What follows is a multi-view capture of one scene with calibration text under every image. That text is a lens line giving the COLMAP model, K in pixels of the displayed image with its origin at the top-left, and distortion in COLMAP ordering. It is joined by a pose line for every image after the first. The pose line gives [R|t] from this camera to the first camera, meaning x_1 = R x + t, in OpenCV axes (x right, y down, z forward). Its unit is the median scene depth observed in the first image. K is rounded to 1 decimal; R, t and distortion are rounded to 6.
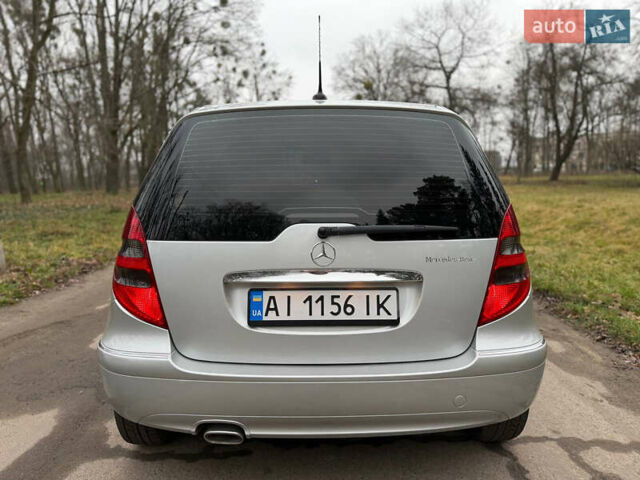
lens RADIAL K [[457.0, 0, 320.0], [0, 457.0, 240.0], [0, 0, 1]] dist [0.004858, -0.000153]
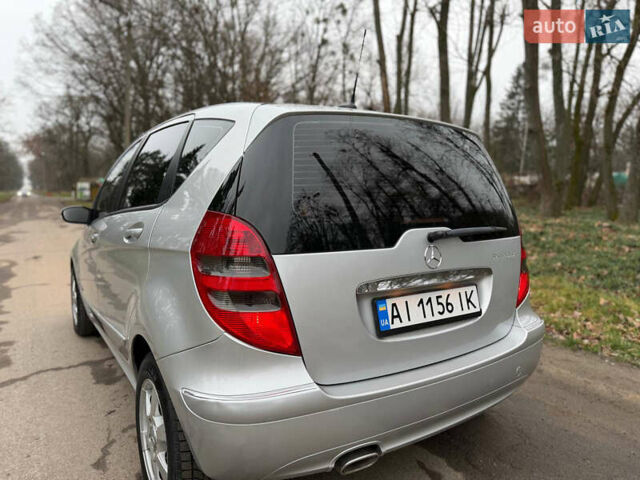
lens RADIAL K [[457.0, 0, 320.0], [0, 457.0, 240.0], [0, 0, 1]] dist [0.004858, -0.000153]
pose [[0.855527, -0.045823, 0.515726, -0.098478], [0.065030, 0.997698, -0.019230, -0.000663], [-0.513657, 0.049990, 0.856538, 0.030462]]
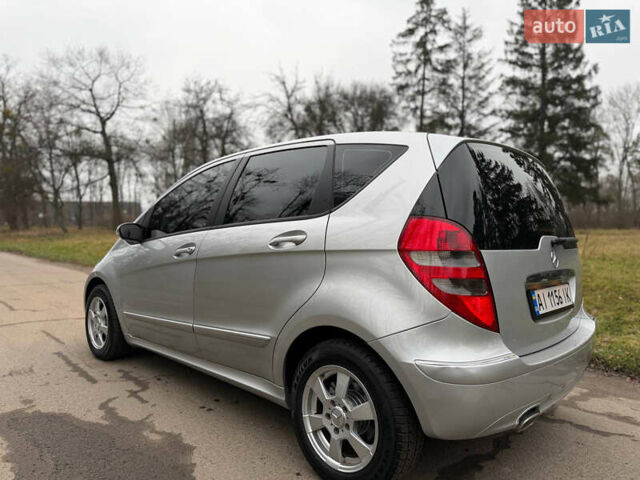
lens RADIAL K [[457.4, 0, 318.2], [0, 457.4, 240.4], [0, 0, 1]] dist [0.001347, 0.000118]
pose [[0.726742, 0.011109, 0.686820, -0.185451], [0.064260, 0.994385, -0.084080, 0.005791], [-0.683898, 0.105240, 0.721948, 0.065261]]
